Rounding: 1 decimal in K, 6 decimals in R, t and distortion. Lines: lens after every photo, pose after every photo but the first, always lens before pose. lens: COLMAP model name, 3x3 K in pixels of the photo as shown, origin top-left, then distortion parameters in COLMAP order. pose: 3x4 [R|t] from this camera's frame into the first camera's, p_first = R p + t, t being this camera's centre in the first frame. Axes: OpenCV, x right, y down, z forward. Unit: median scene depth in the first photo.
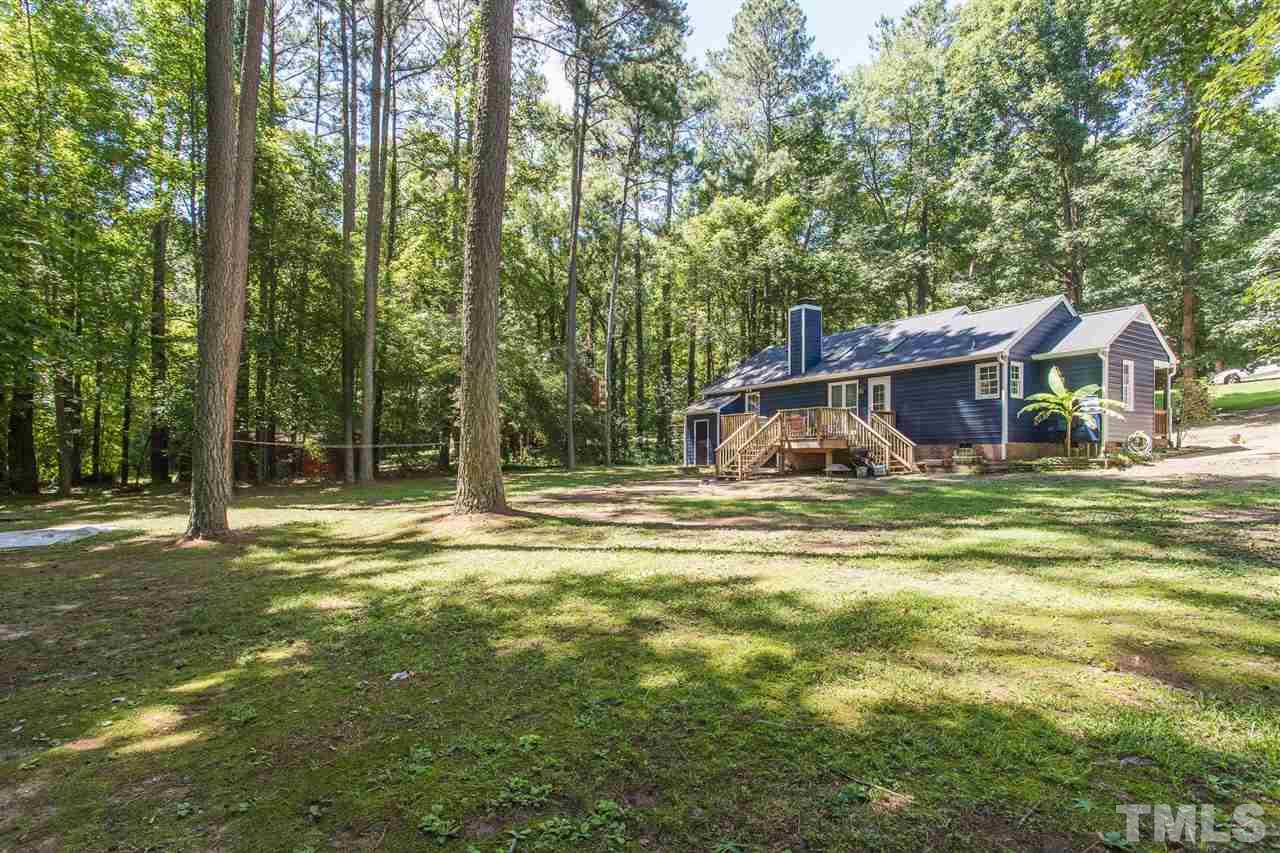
lens RADIAL K [[613.2, 0, 643.8], [0, 613.2, 437.1], [0, 0, 1]] dist [0.001362, 0.003176]
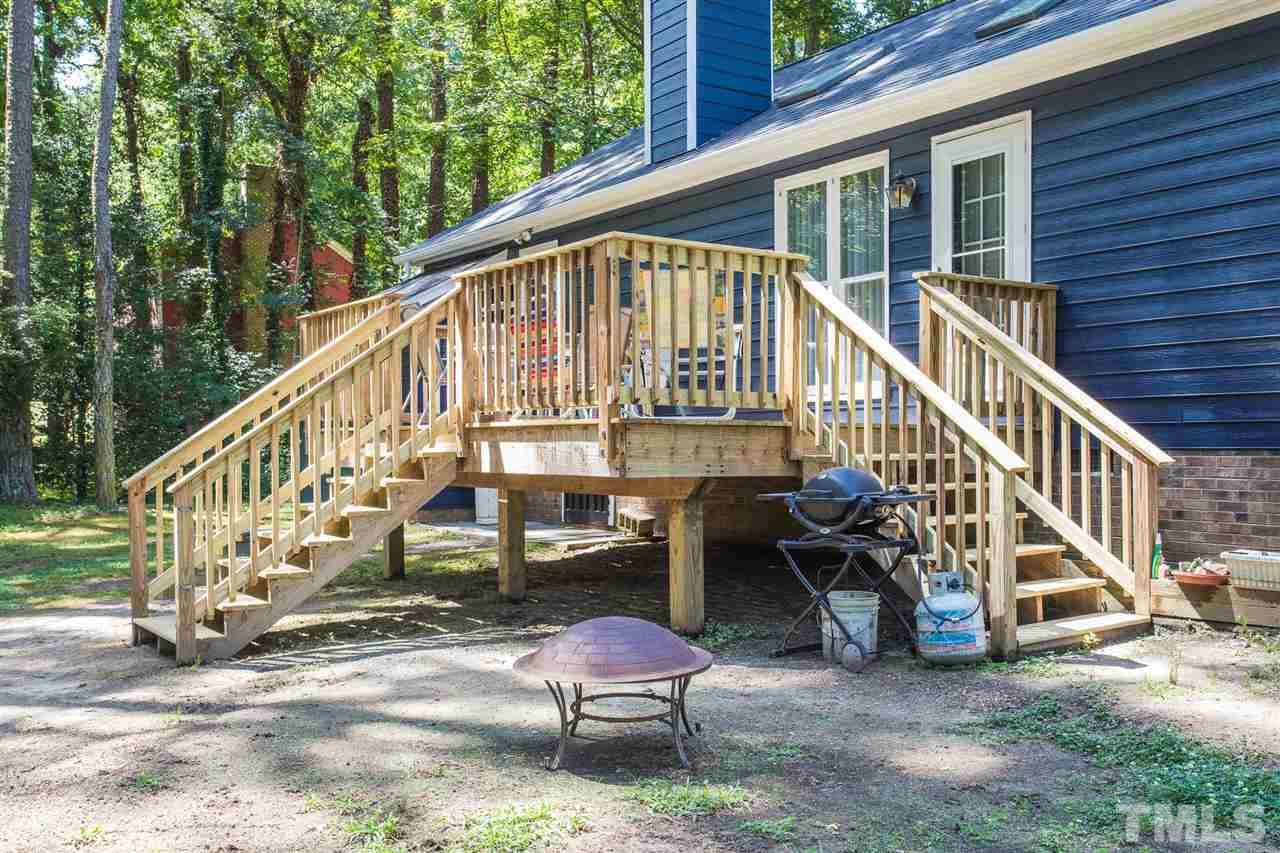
lens RADIAL K [[1194.0, 0, 638.5], [0, 1194.0, 429.3], [0, 0, 1]] dist [-0.000581, 0.000000]
pose [[0.999010, -0.007726, 0.043810, 0.259382], [0.006938, 0.999812, 0.018103, -0.001186], [-0.043941, -0.017781, 0.998876, 0.620618]]
